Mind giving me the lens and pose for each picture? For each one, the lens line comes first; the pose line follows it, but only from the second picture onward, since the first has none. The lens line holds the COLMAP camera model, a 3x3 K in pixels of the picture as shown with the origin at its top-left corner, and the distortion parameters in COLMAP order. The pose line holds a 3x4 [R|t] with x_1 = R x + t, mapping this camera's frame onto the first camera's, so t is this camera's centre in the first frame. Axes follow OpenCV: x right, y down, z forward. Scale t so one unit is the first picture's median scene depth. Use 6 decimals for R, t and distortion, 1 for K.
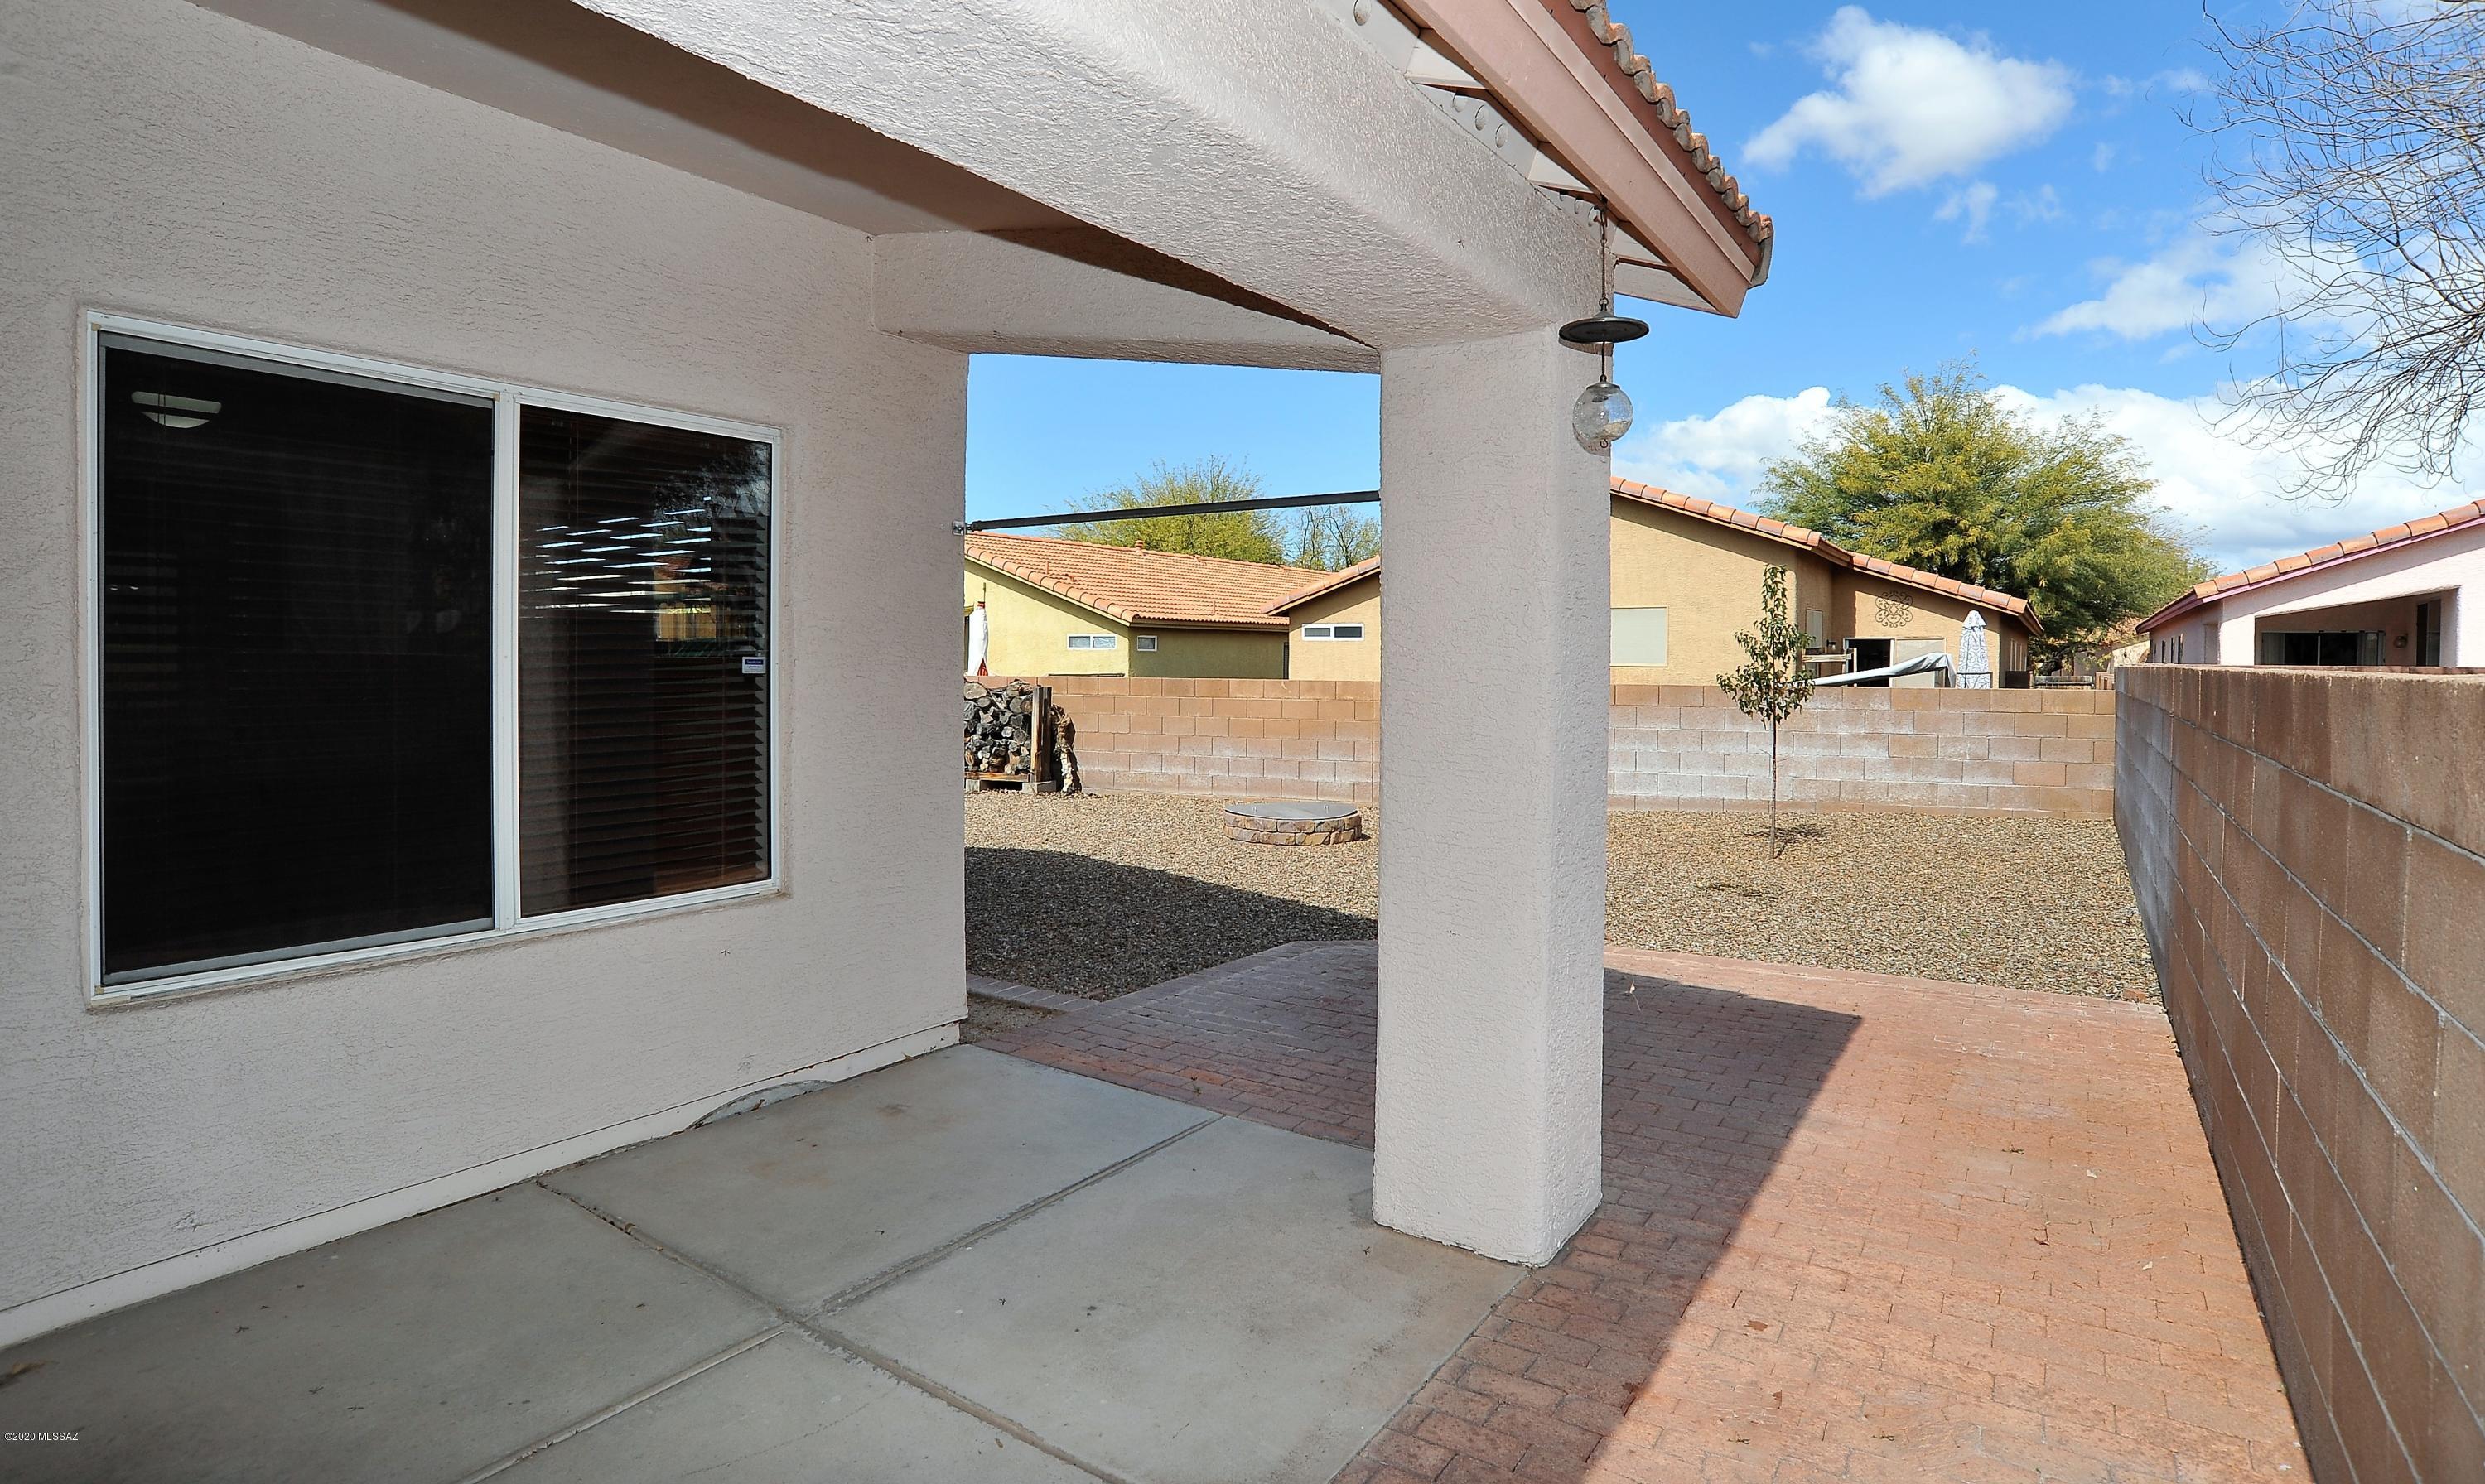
lens RADIAL K [[1302.1, 0, 1234.7], [0, 1302.1, 677.5], [0, 0, 1]] dist [-0.049255, 0.001677]
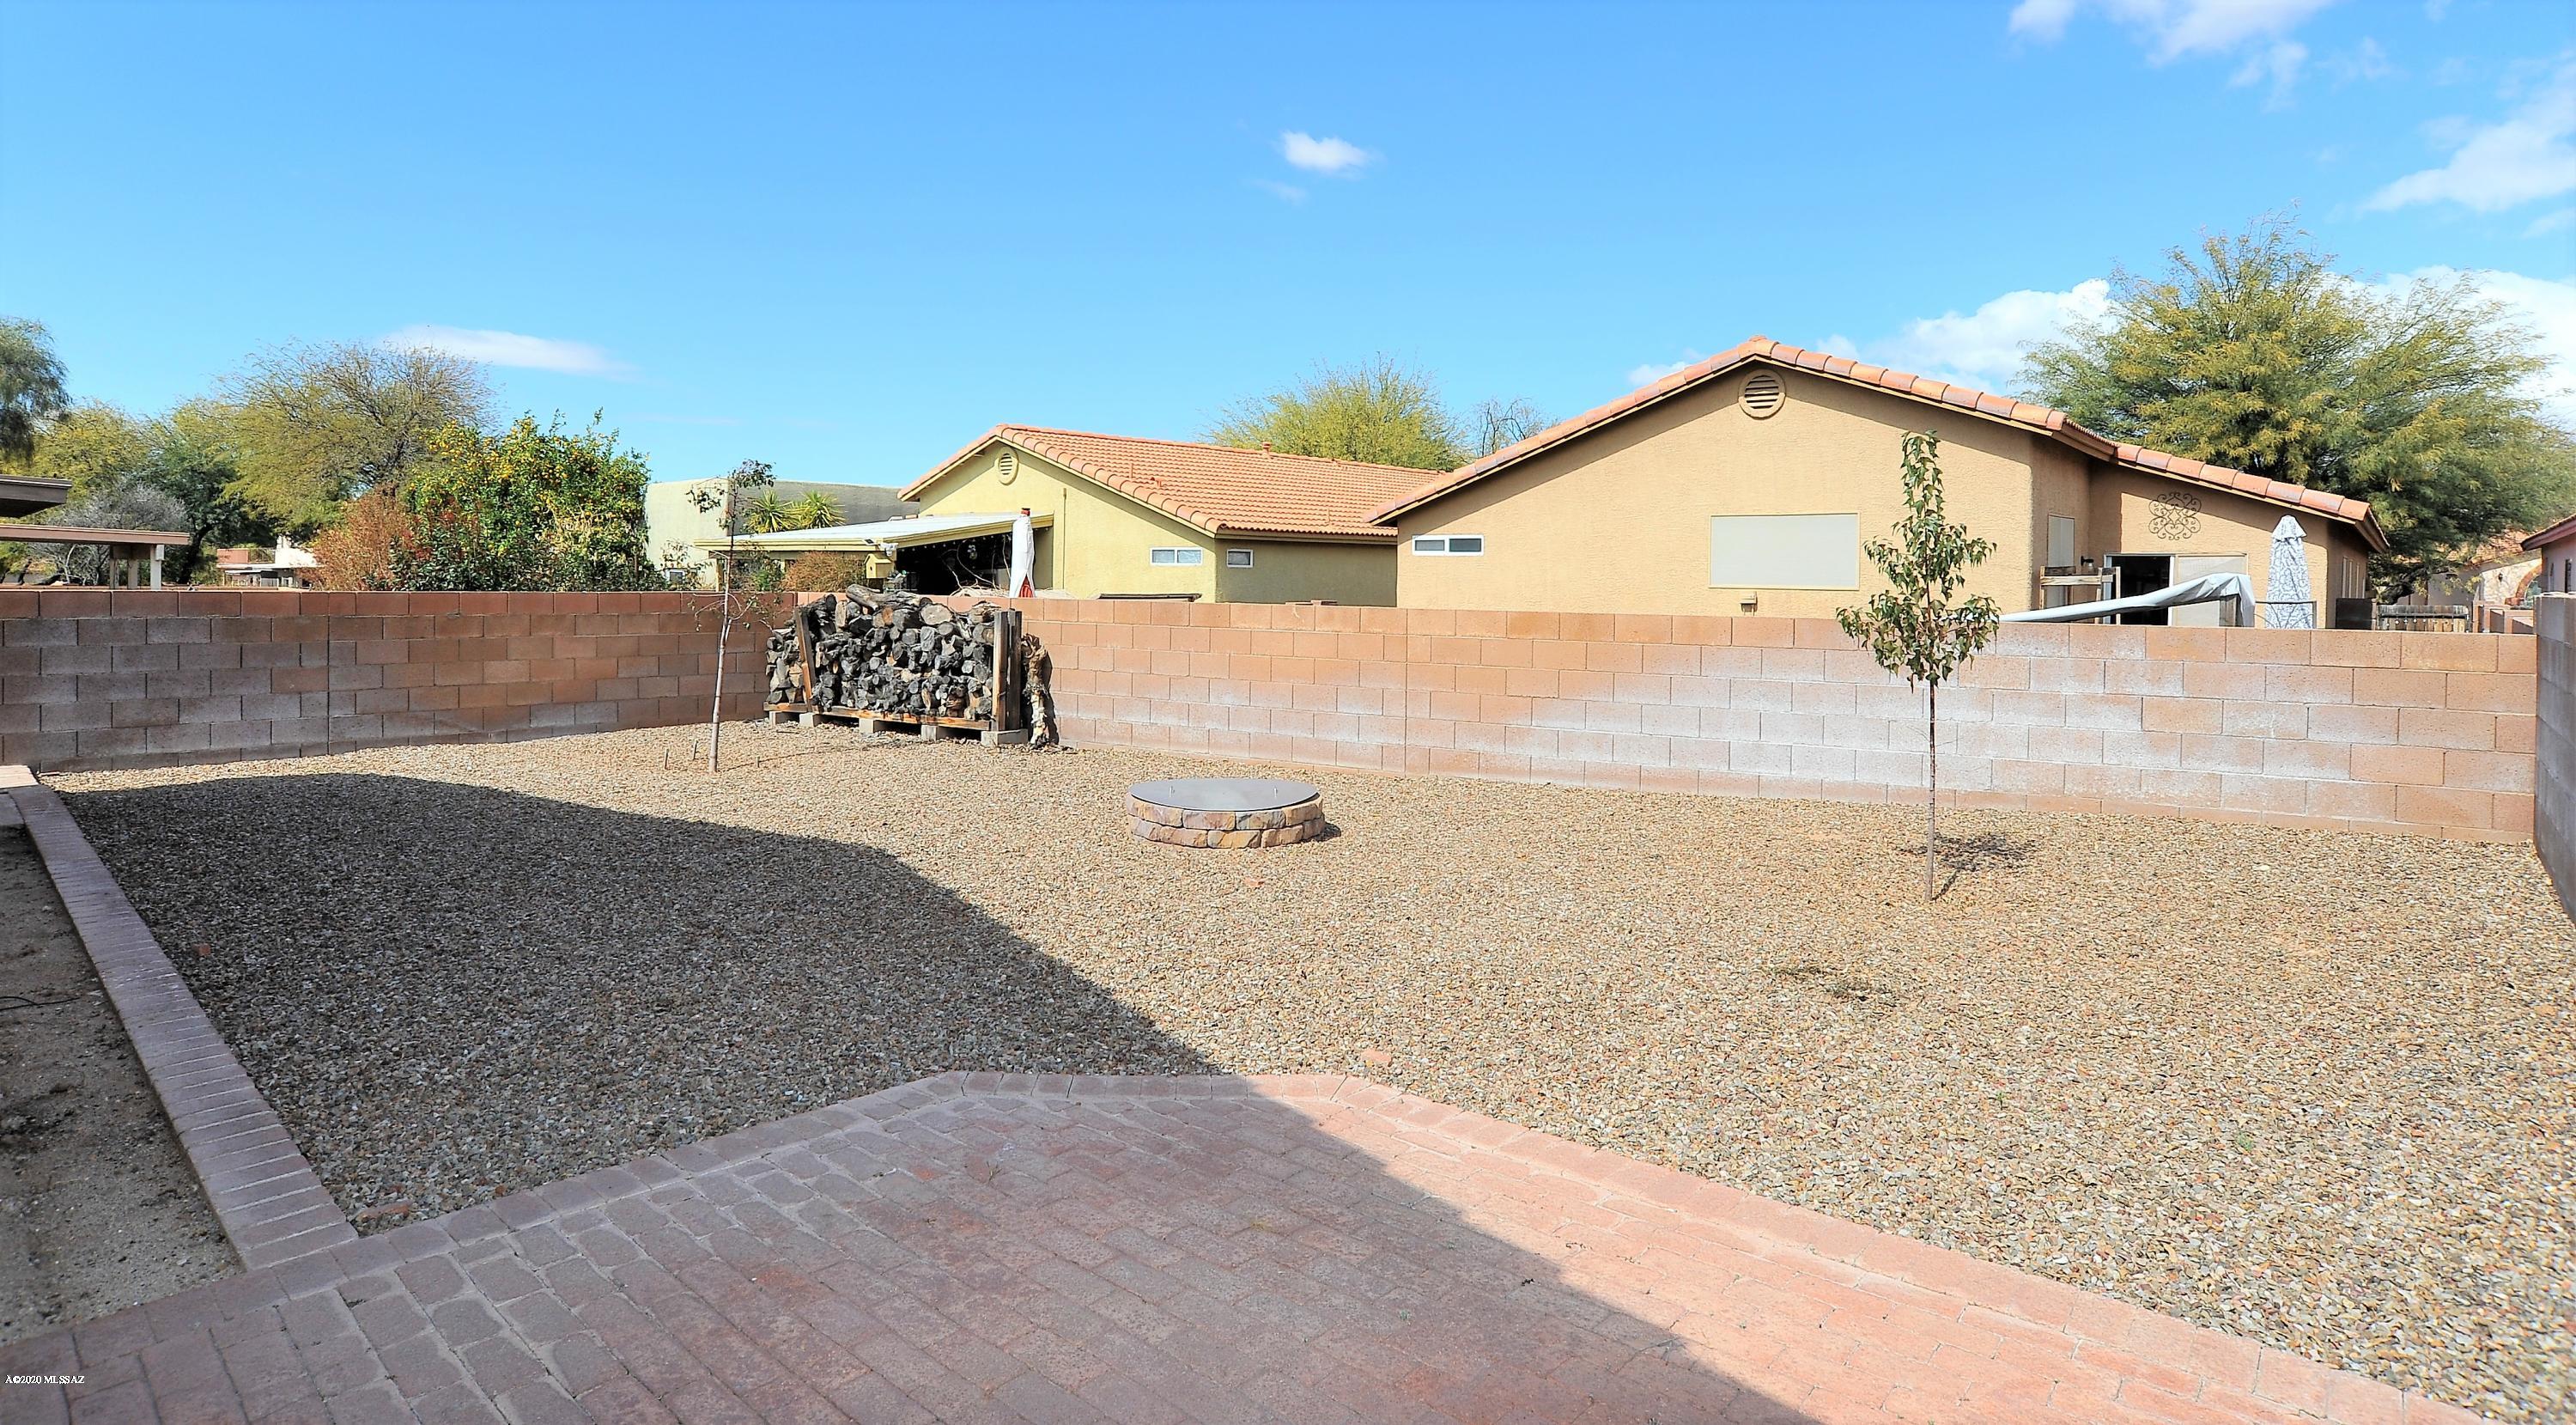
lens RADIAL K [[1336.6, 0, 1289.8], [0, 1336.6, 551.6], [0, 0, 1]] dist [-0.044180, 0.020513]
pose [[0.990899, 0.003428, -0.134565, 0.117669], [-0.007768, 0.999466, -0.031742, -0.004000], [0.134385, 0.032498, 0.990396, 0.190414]]
